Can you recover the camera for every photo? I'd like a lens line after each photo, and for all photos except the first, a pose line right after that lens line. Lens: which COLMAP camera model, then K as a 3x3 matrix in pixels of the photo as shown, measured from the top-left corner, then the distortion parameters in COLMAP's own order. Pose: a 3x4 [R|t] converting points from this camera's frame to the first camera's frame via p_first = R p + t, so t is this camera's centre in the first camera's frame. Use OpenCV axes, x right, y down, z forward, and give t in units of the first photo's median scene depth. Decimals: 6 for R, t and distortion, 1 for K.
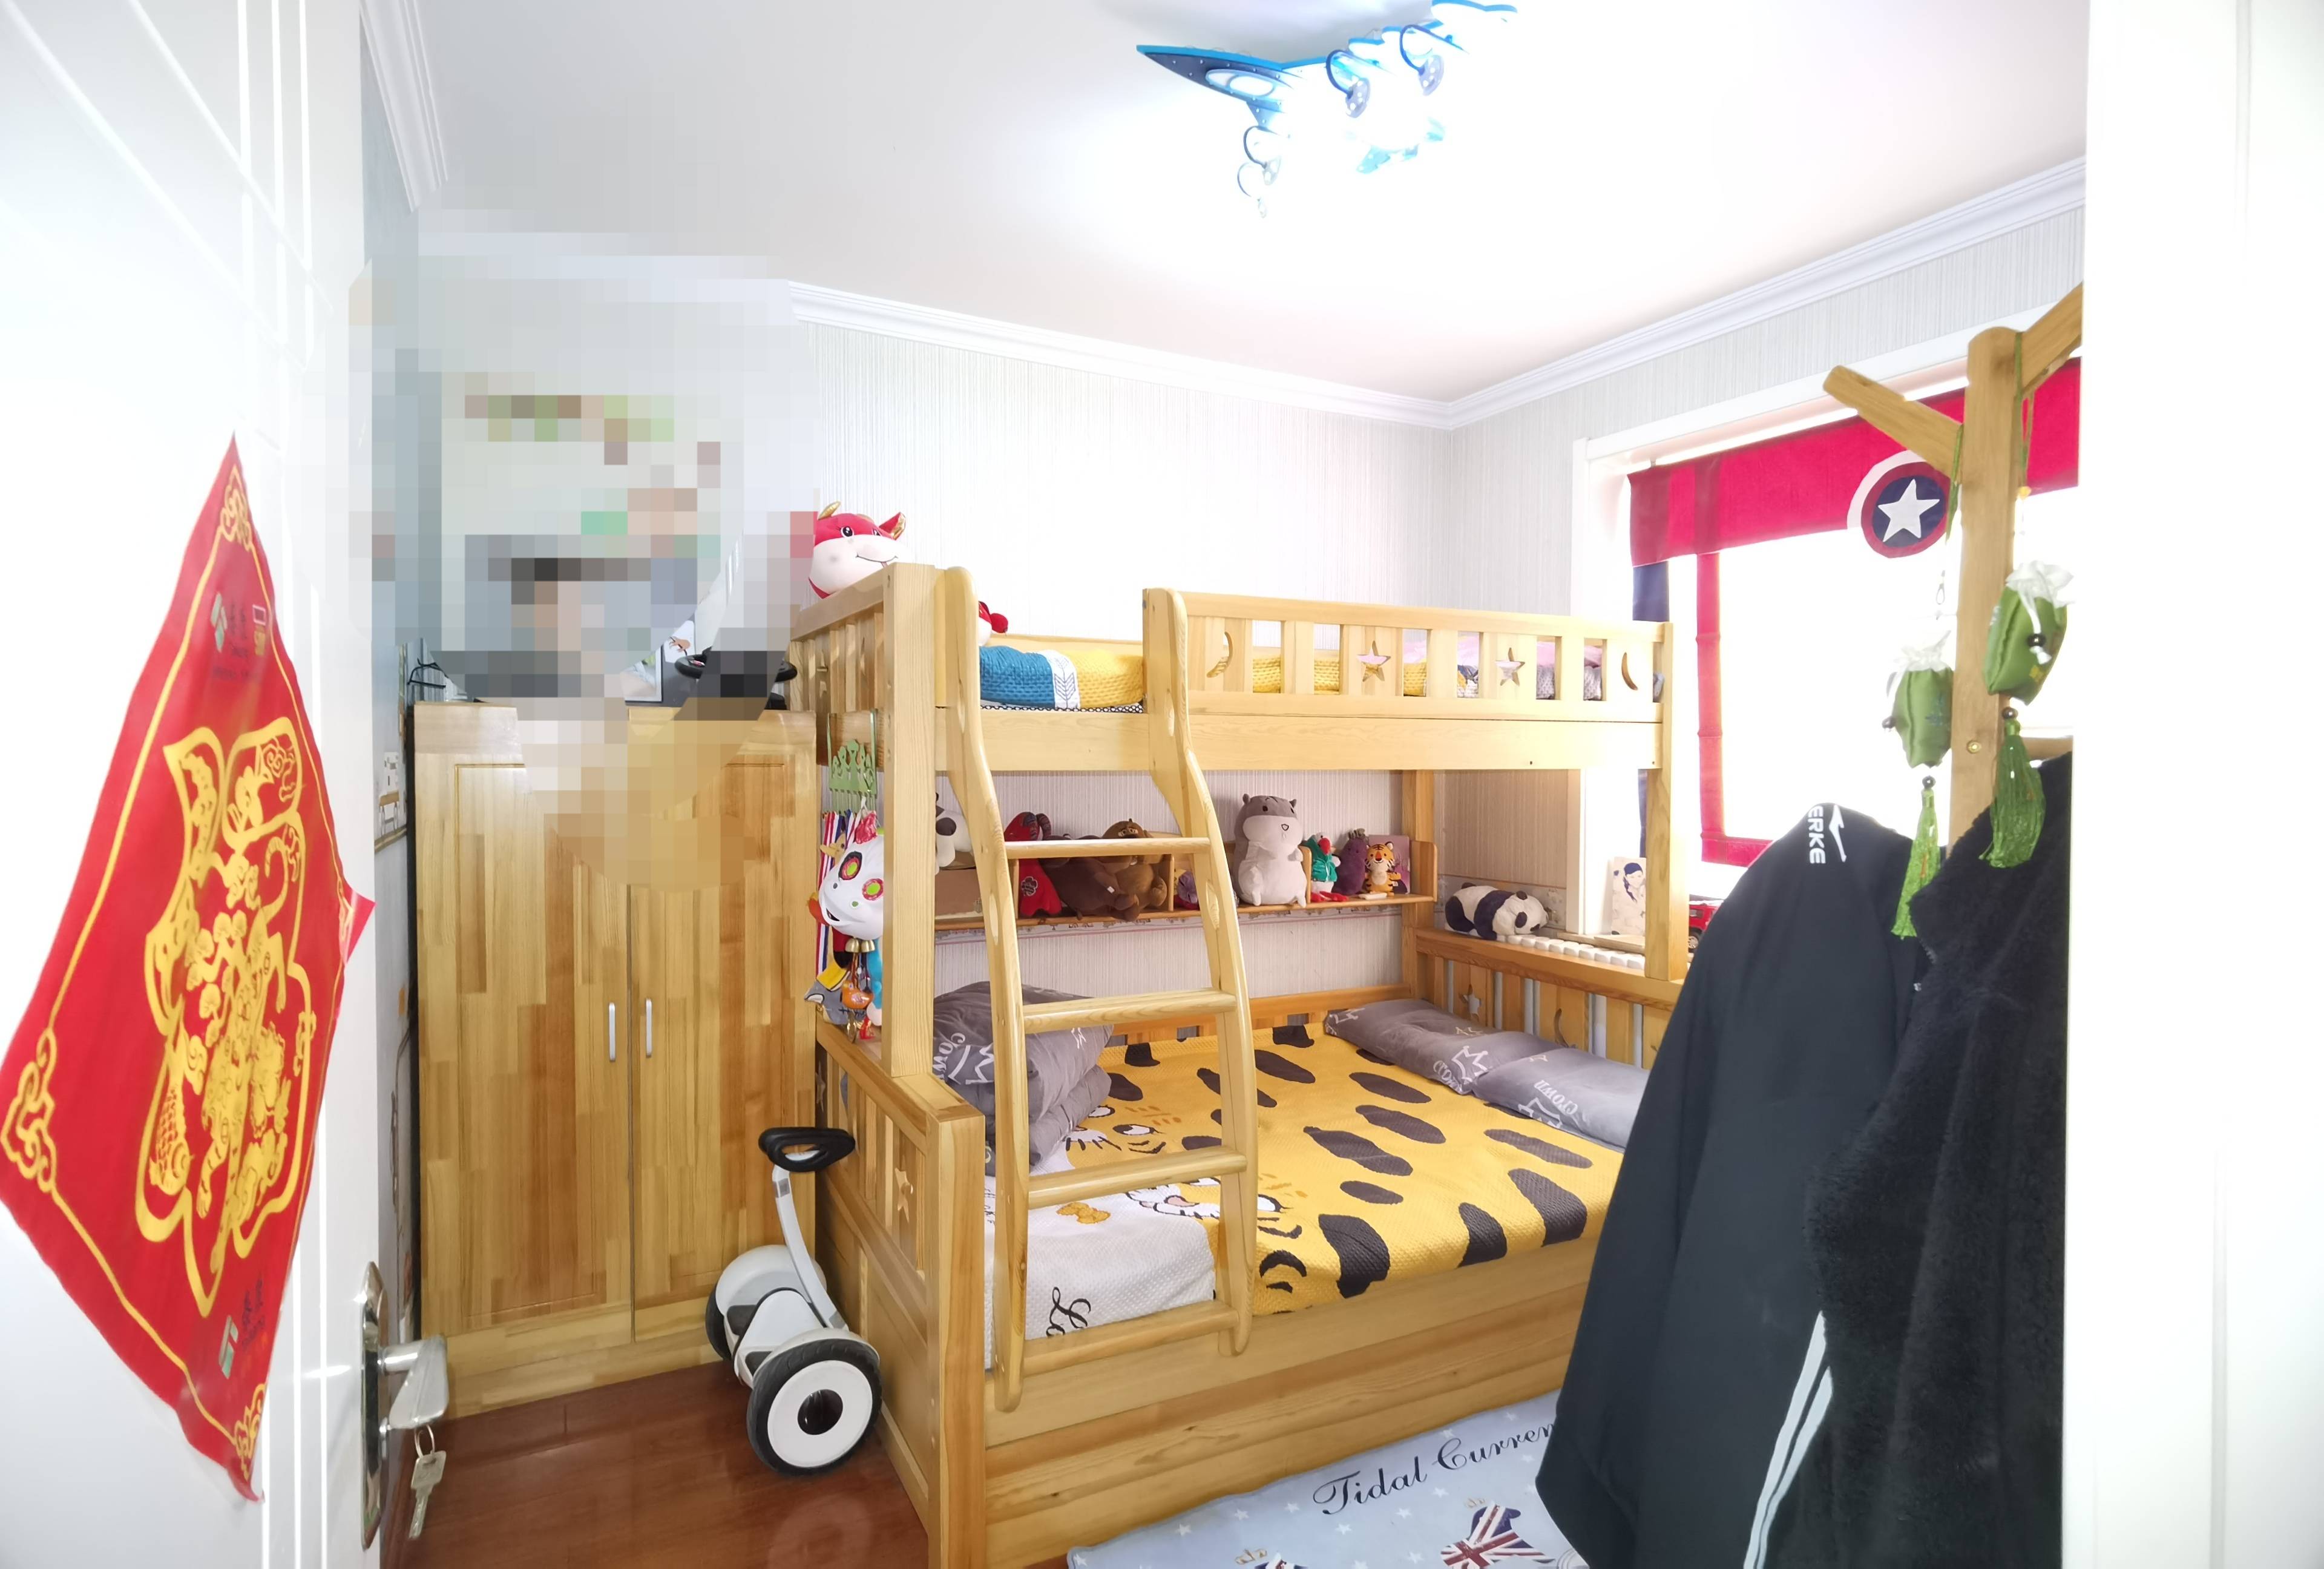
lens RADIAL K [[1179.2, 0, 1164.1], [0, 1179.2, 778.0], [0, 0, 1]] dist [0.030951, -0.036822]
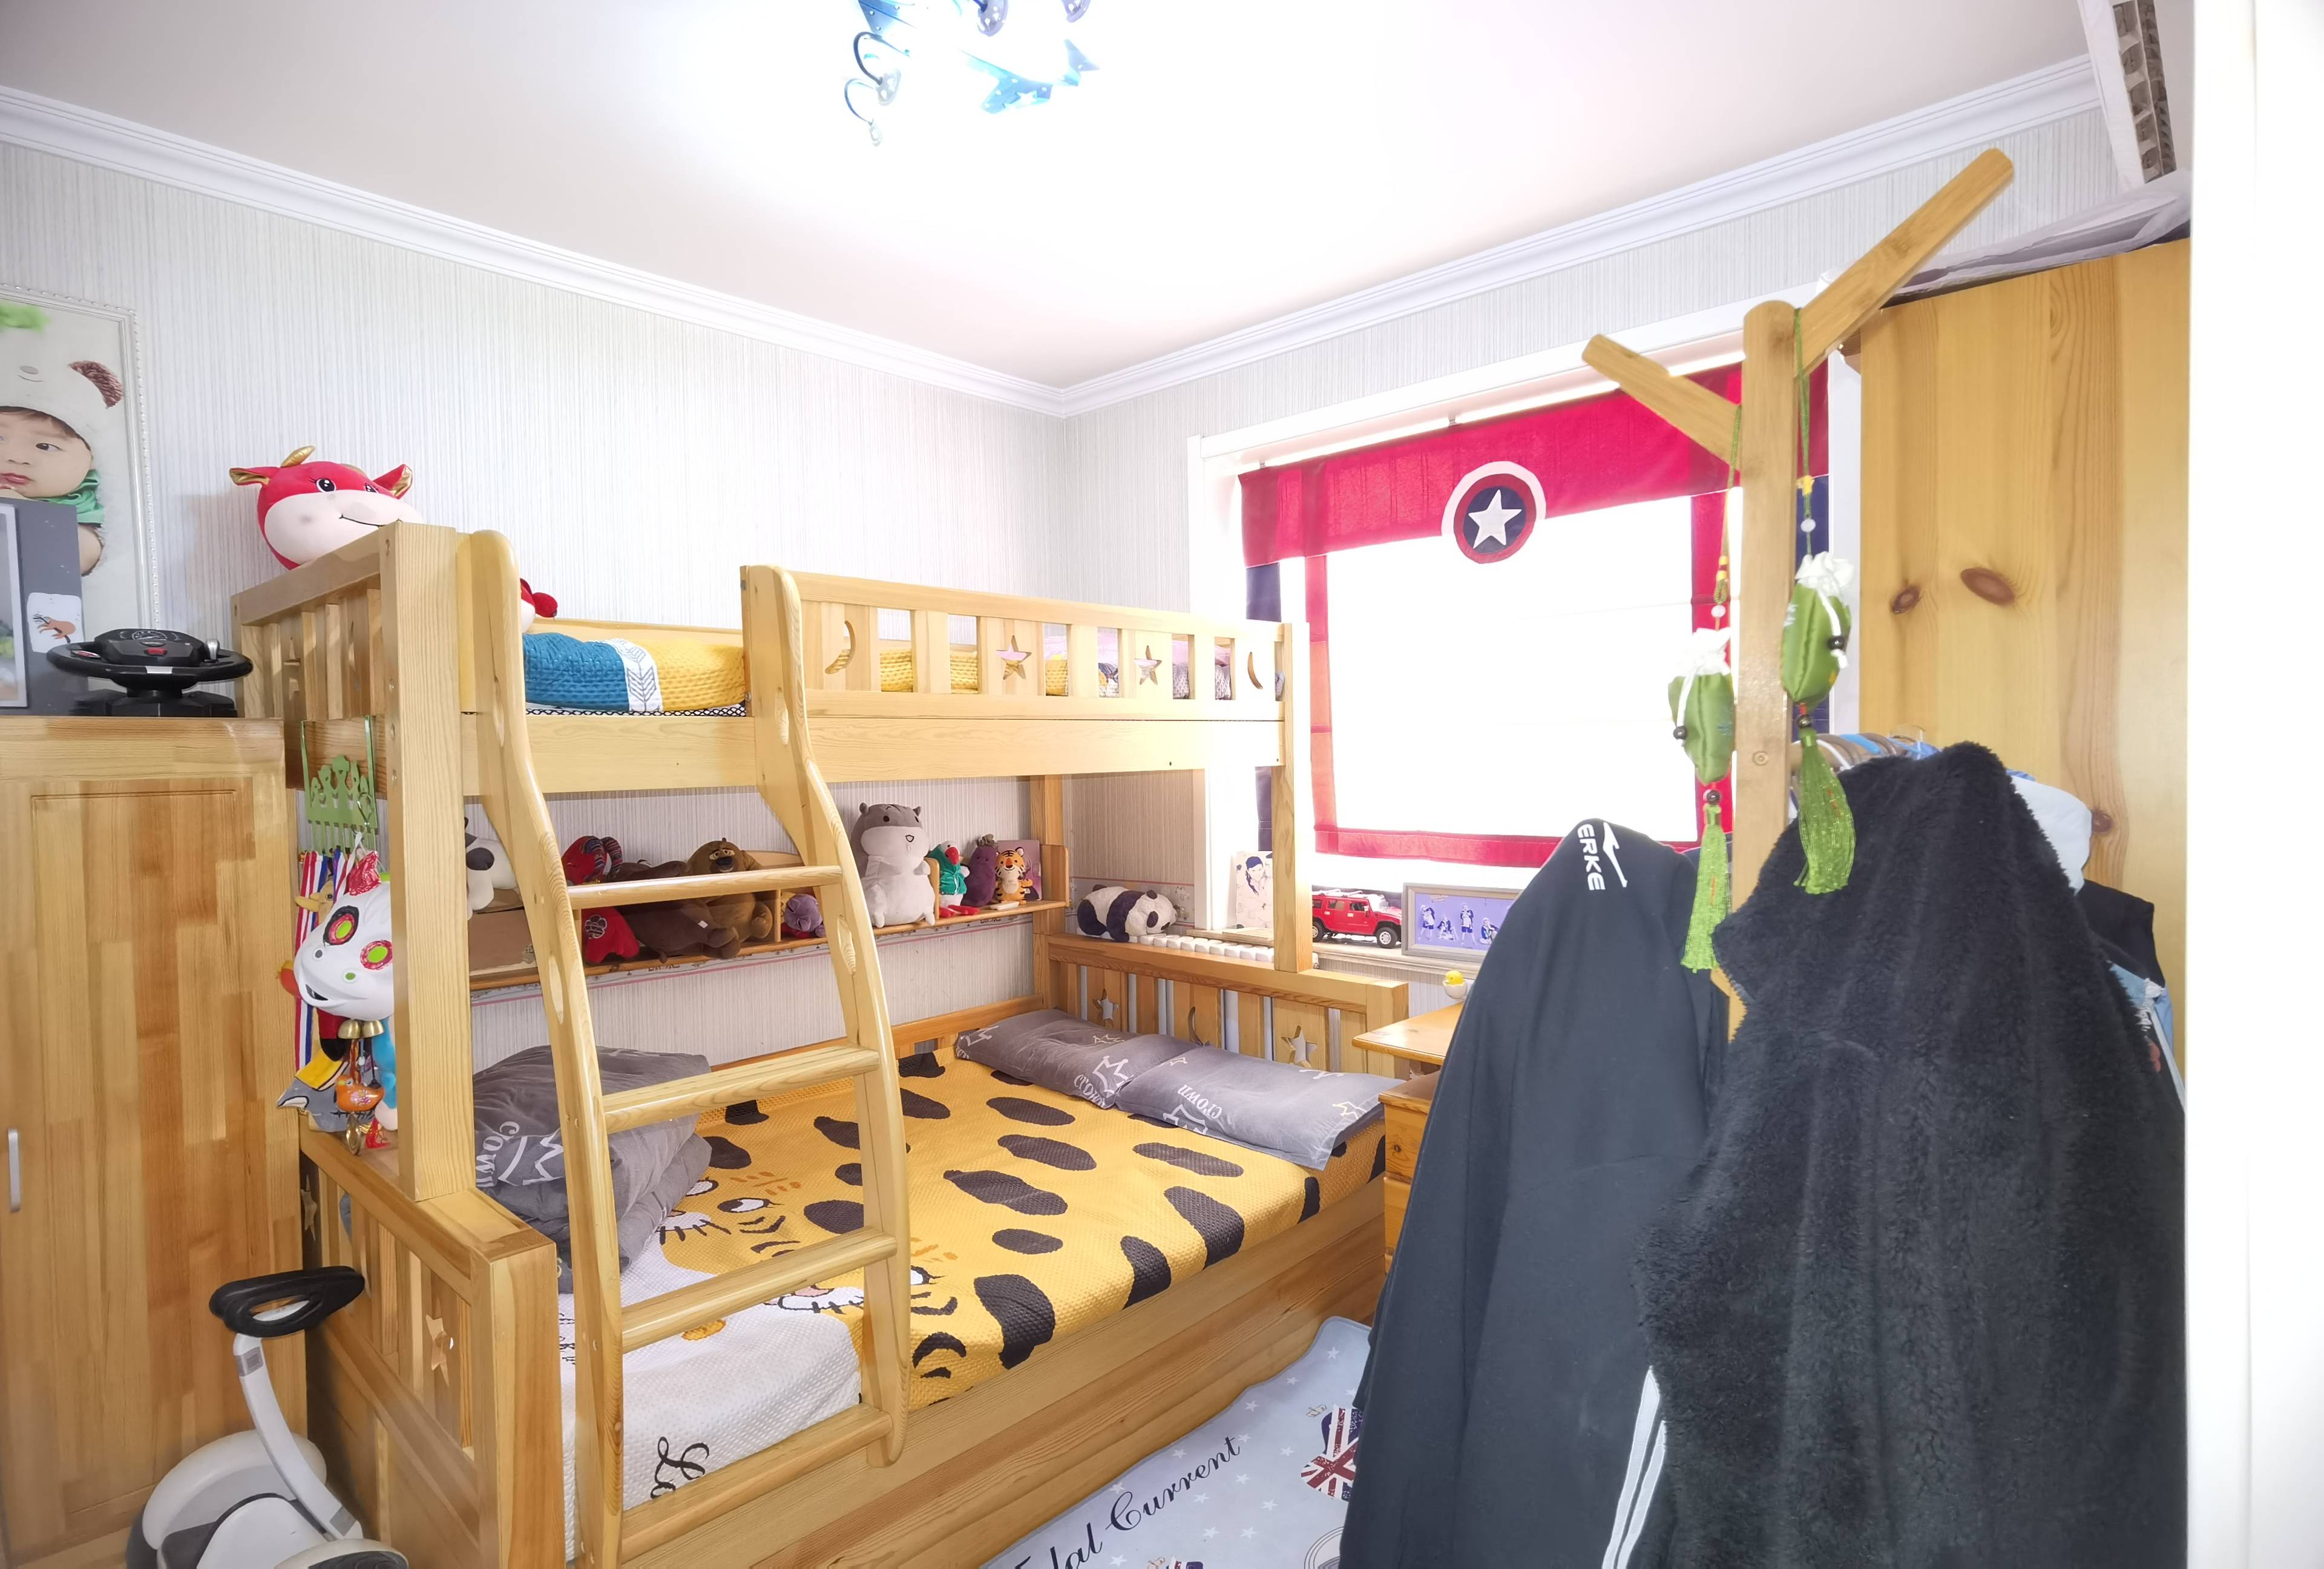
lens RADIAL K [[1179.2, 0, 1164.1], [0, 1179.2, 778.0], [0, 0, 1]] dist [0.030951, -0.036822]
pose [[0.941823, -0.028859, 0.334869, -0.020080], [0.026787, 0.999583, 0.010805, -0.011628], [-0.335041, -0.001207, 0.942203, 0.100788]]
